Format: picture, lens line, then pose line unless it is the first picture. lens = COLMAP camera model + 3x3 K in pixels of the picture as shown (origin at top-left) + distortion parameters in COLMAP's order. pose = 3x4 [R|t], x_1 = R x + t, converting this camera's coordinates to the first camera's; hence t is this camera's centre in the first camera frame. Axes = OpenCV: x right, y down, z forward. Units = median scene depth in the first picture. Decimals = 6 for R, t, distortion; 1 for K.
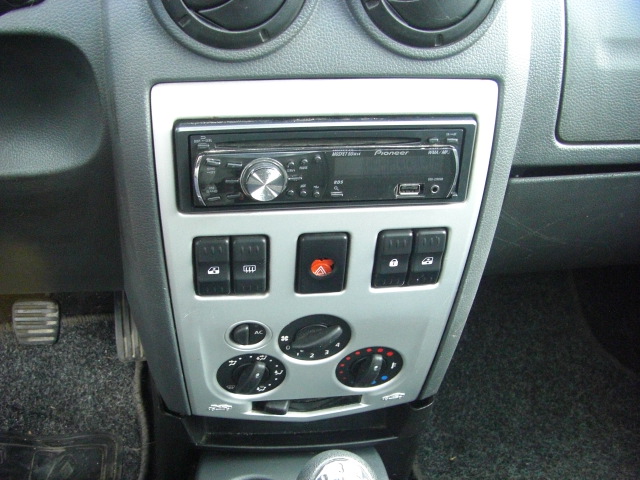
lens RADIAL K [[723.0, 0, 295.4], [0, 723.0, 299.1], [0, 0, 1]] dist [-0.182033, 0.099678]
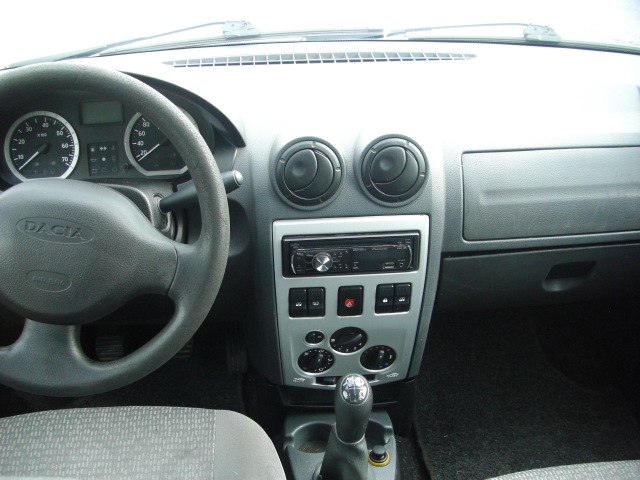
lens RADIAL K [[723.0, 0, 295.4], [0, 723.0, 299.1], [0, 0, 1]] dist [-0.182033, 0.099678]
pose [[0.996925, -0.007118, -0.078037, 0.035681], [-0.000109, 0.995738, -0.092222, 0.118469], [0.078361, 0.091947, 0.992676, -0.930137]]
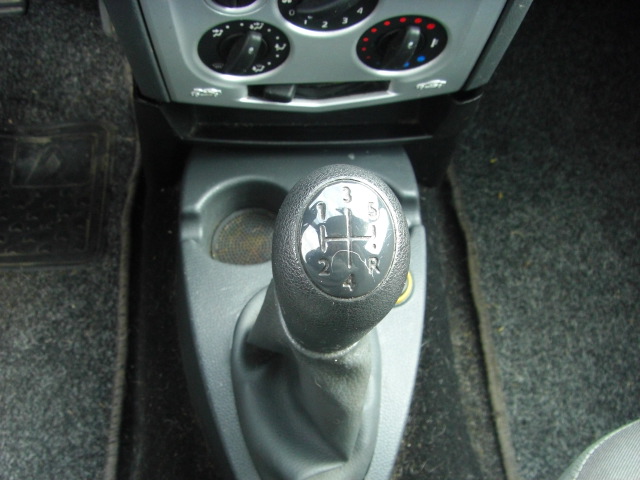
lens RADIAL K [[723.0, 0, 295.4], [0, 723.0, 299.1], [0, 0, 1]] dist [-0.182033, 0.099678]
pose [[0.998744, 0.036401, -0.034424, 0.027398], [-0.018476, 0.906275, 0.422284, 0.028551], [0.046569, -0.421118, 0.905810, 0.224064]]
